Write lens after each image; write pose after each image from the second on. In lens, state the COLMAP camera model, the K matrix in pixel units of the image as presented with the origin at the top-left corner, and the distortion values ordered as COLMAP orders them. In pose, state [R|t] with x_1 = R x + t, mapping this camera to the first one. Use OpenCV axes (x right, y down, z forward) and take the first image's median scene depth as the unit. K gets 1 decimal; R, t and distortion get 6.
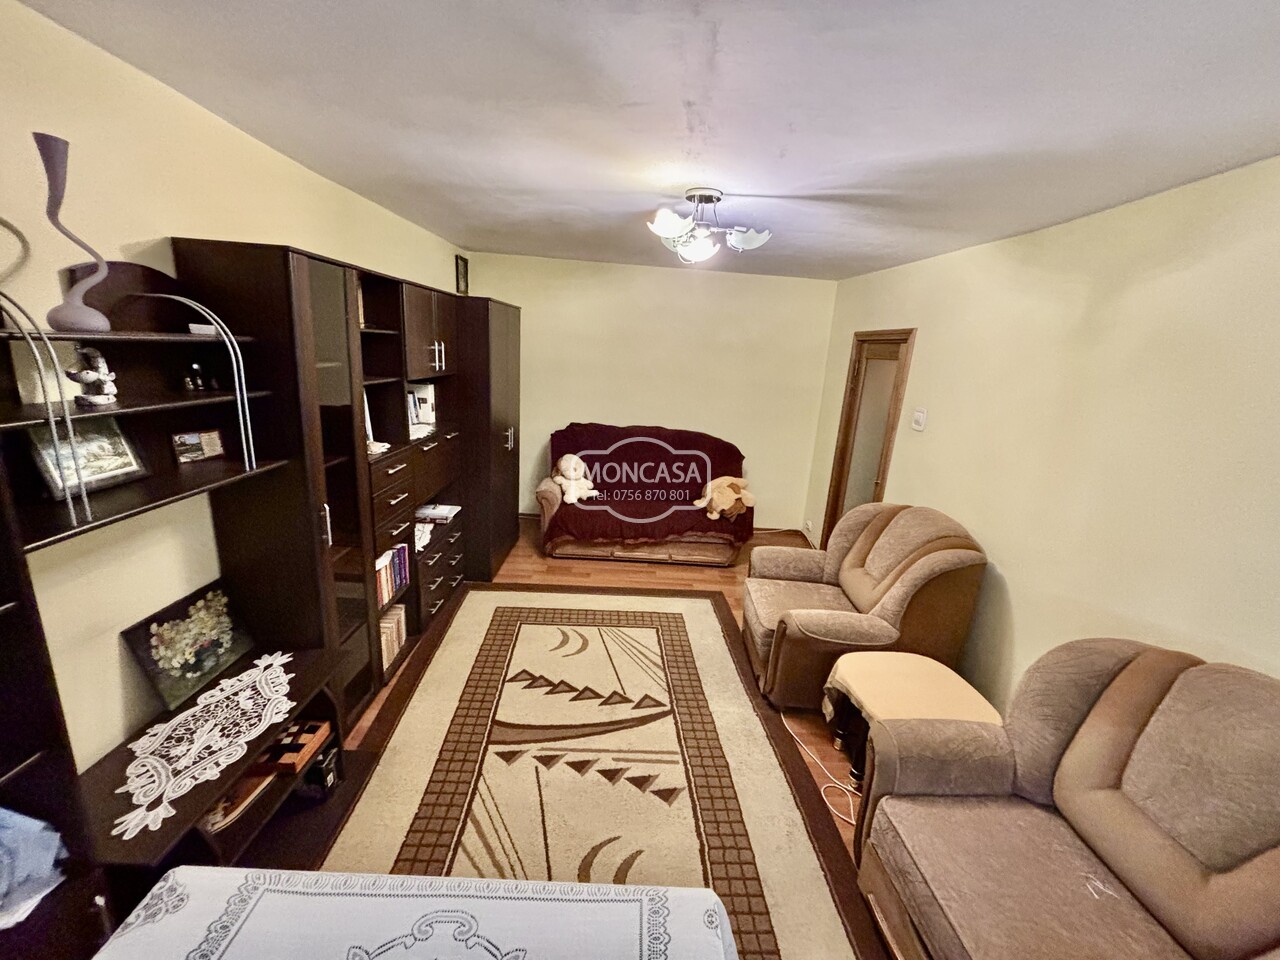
lens RADIAL K [[513.4, 0, 638.1], [0, 513.4, 479.2], [0, 0, 1]] dist [-0.004939, 0.002151]
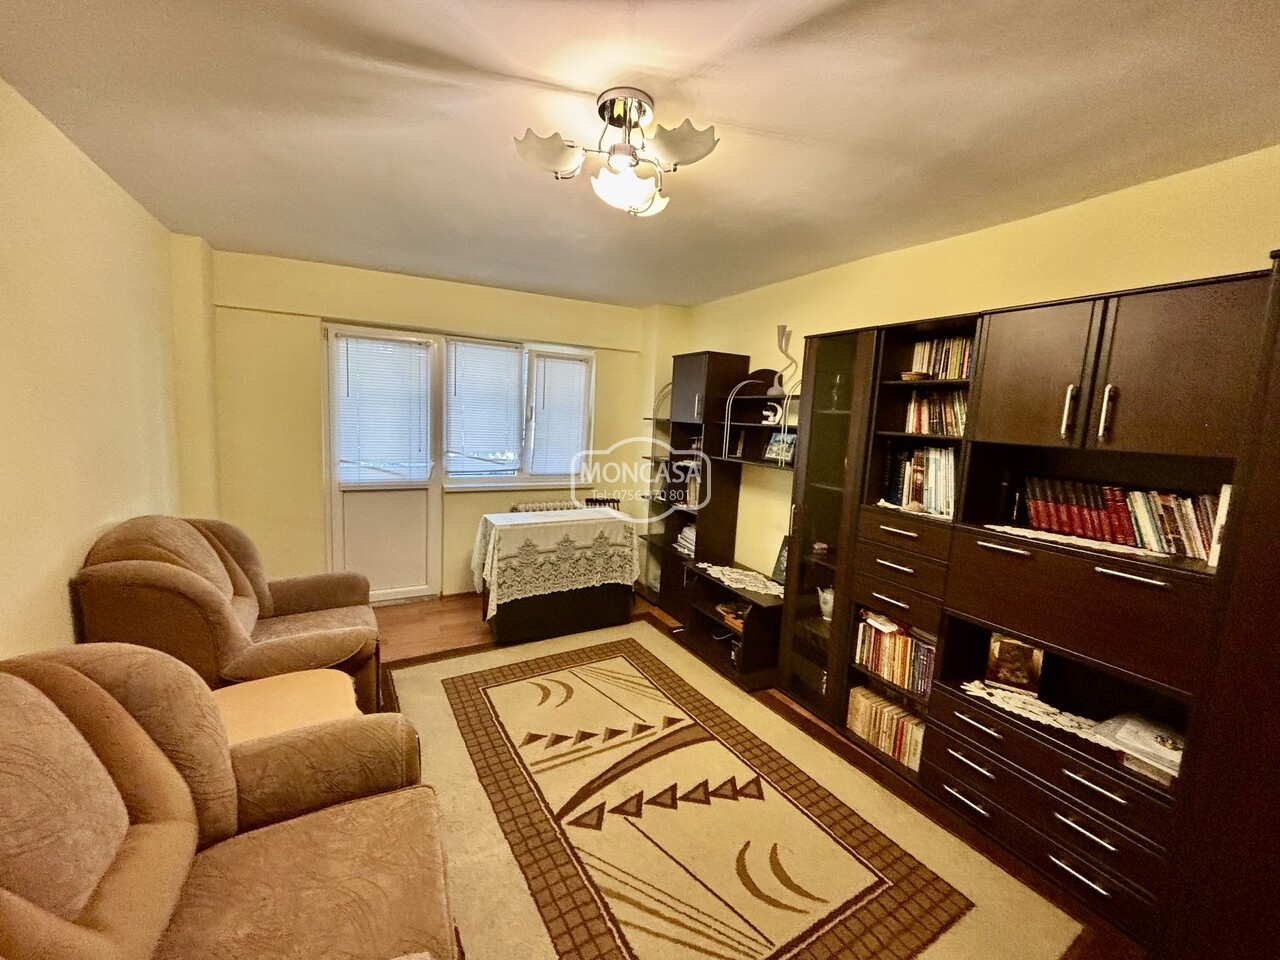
lens RADIAL K [[513.4, 0, 632.0], [0, 513.4, 478.3], [0, 0, 1]] dist [-0.004939, 0.002151]
pose [[-0.882166, -0.047573, -0.468529, 0.395975], [-0.218455, 0.922708, 0.317626, -0.319776], [0.417205, 0.382552, -0.824375, 1.678190]]
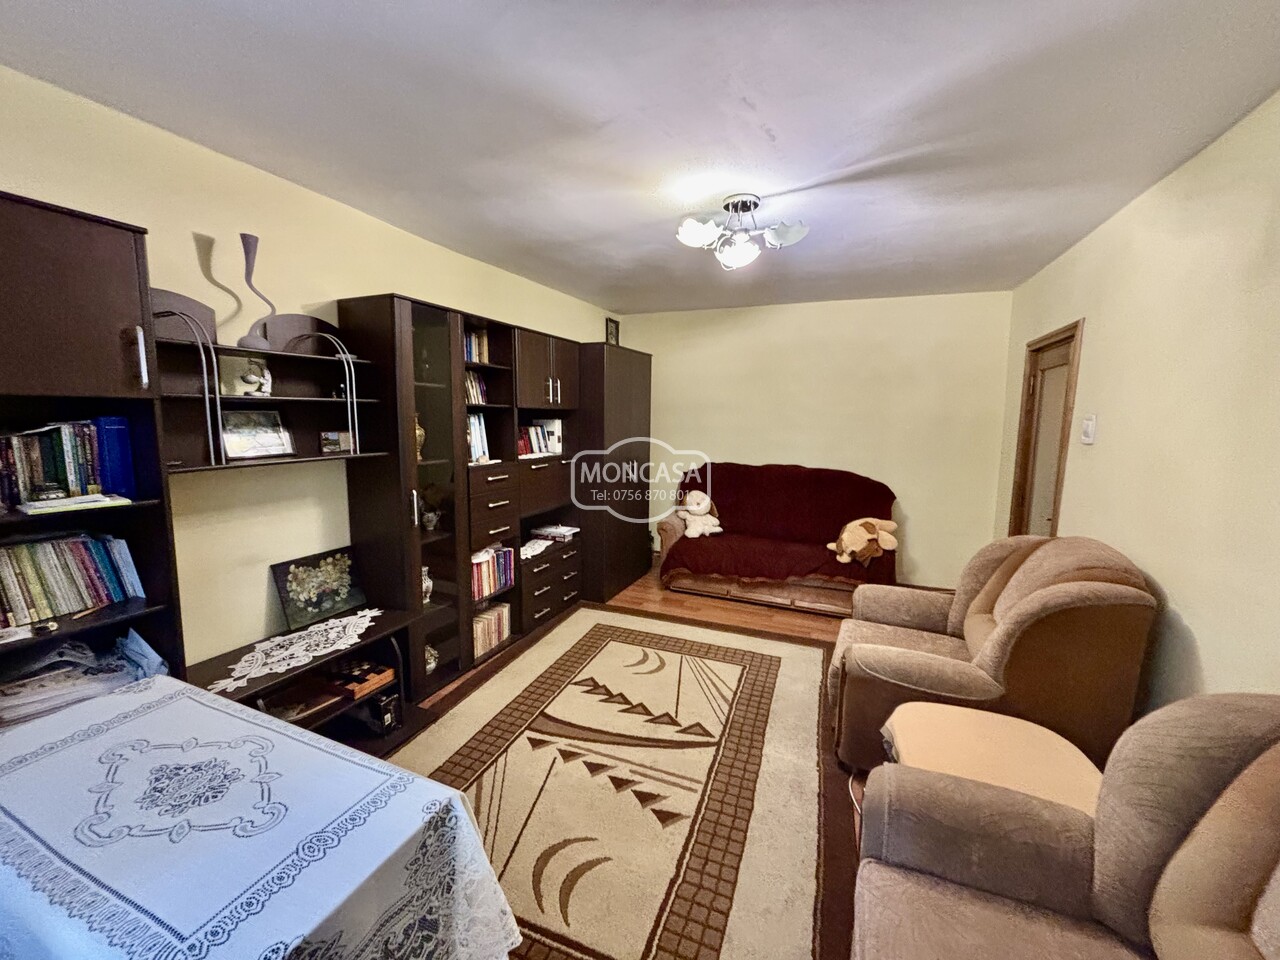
lens RADIAL K [[513.4, 0, 641.0], [0, 513.4, 481.2], [0, 0, 1]] dist [-0.004939, 0.002151]
pose [[0.911626, -0.000813, -0.411019, 0.356694], [-0.056703, 0.990187, -0.127725, 0.133010], [0.407090, 0.139744, 0.902635, 0.073099]]
